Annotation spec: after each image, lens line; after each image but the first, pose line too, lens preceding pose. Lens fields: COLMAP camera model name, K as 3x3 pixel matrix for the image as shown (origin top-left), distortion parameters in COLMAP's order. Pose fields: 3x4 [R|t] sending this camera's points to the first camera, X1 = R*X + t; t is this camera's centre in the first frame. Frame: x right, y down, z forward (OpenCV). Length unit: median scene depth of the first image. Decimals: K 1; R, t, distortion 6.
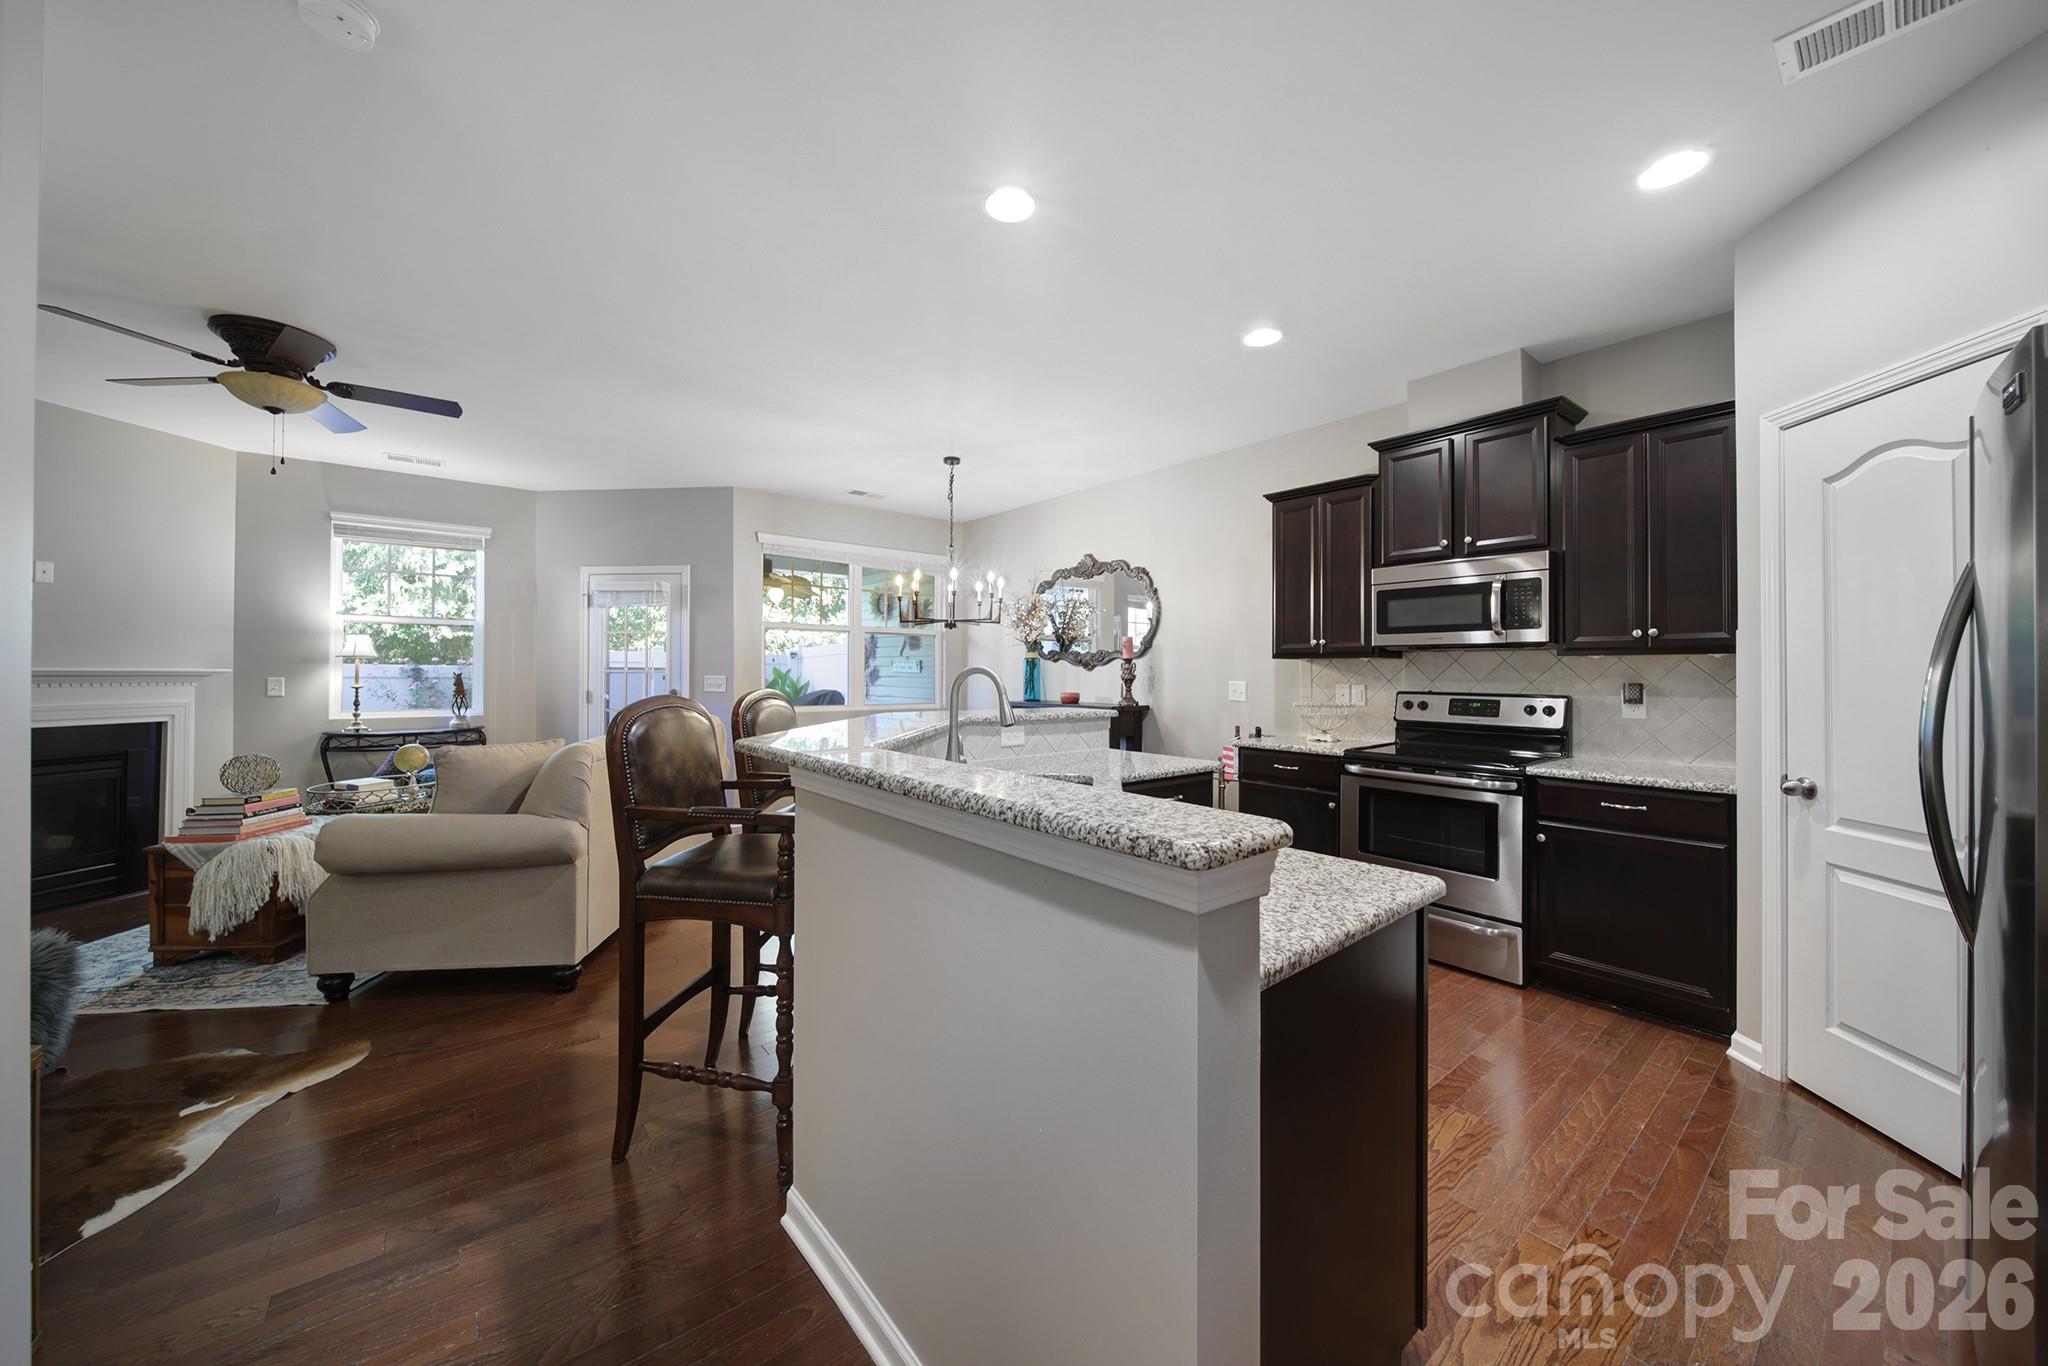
lens RADIAL K [[720.3, 0, 1021.8], [0, 720.3, 666.1], [0, 0, 1]] dist [0.000918, -0.002003]
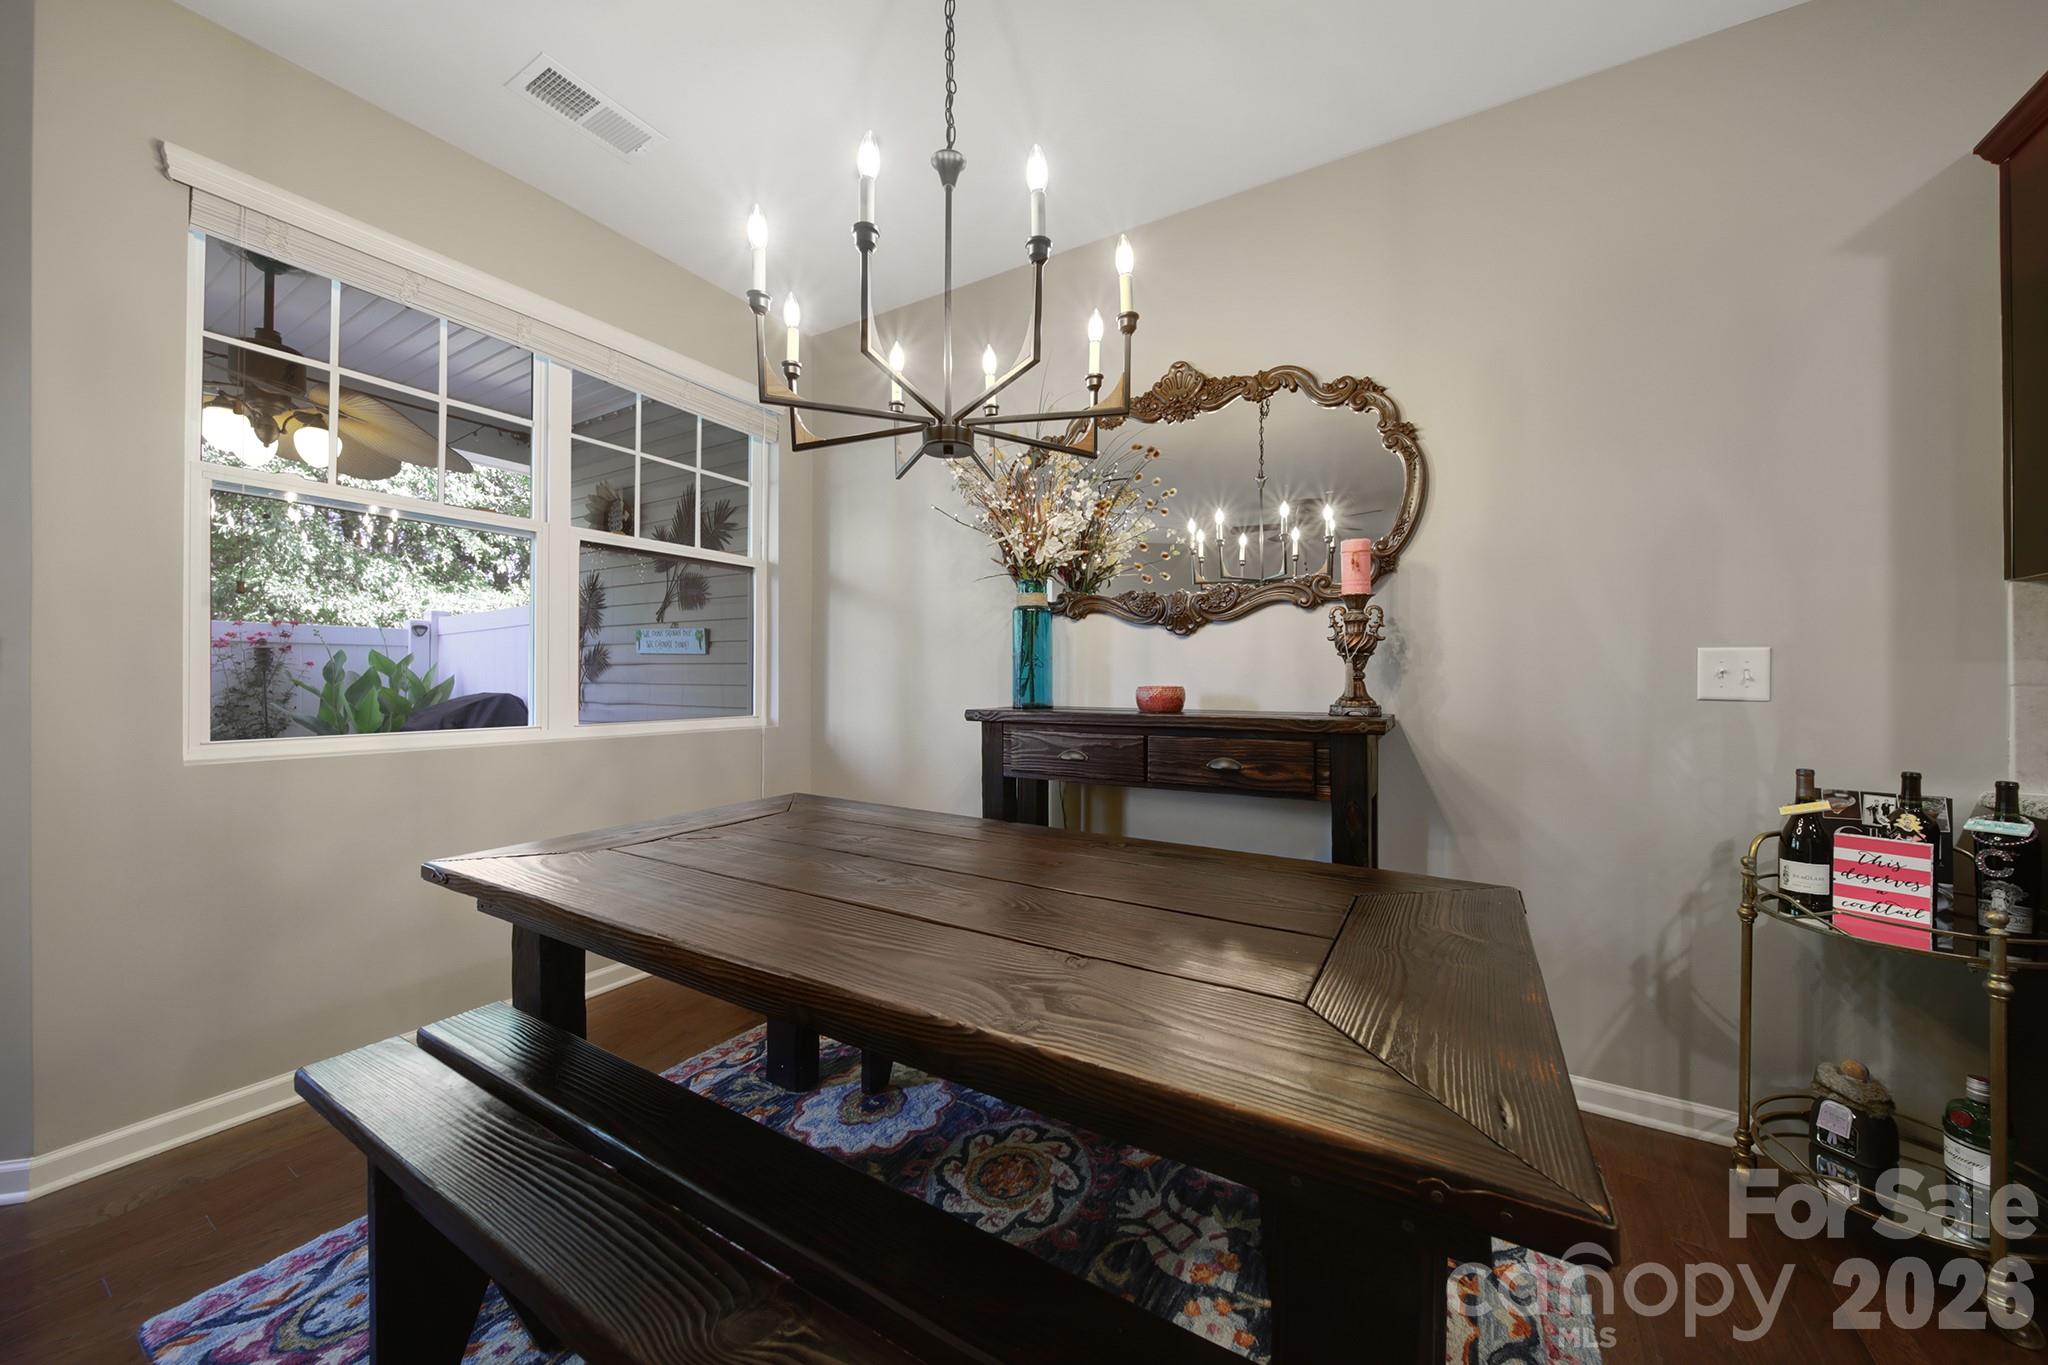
lens RADIAL K [[720.3, 0, 1019.1], [0, 720.3, 676.9], [0, 0, 1]] dist [0.000918, -0.002003]
pose [[0.941329, 0.001991, 0.337484, -0.220405], [-0.003300, 0.999989, 0.003305, 0.046002], [-0.337473, -0.004225, 0.941326, 0.969832]]
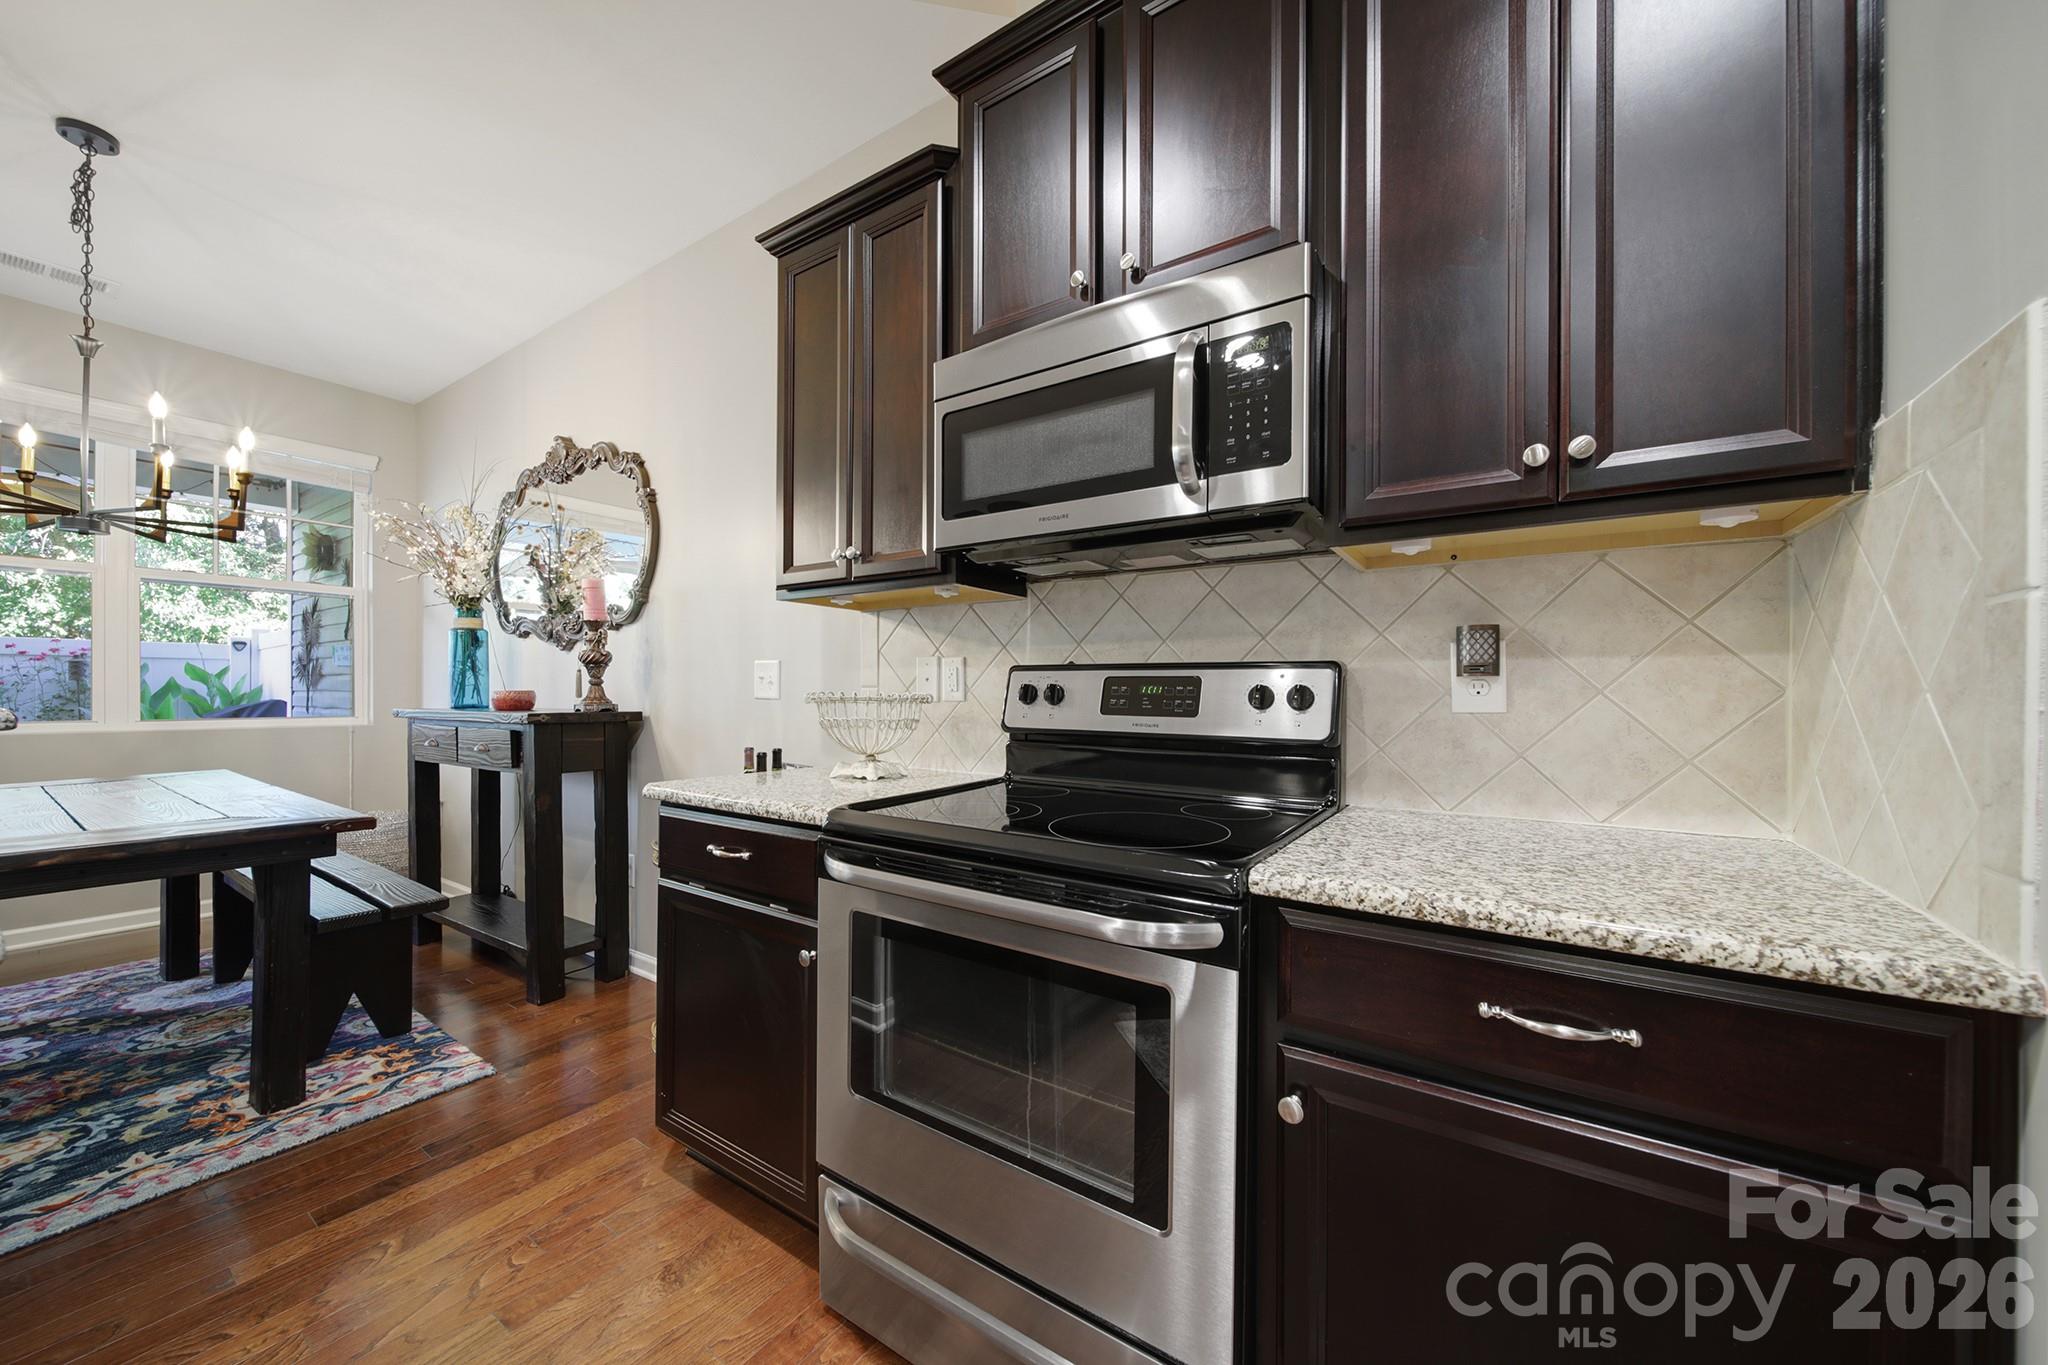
lens RADIAL K [[720.3, 0, 1027.9], [0, 720.3, 696.6], [0, 0, 1]] dist [0.000918, -0.002003]
pose [[0.953435, -0.002044, 0.301592, 0.402943], [-0.002666, 0.999881, 0.015206, 0.048735], [-0.301588, -0.015302, 0.953316, 0.573990]]
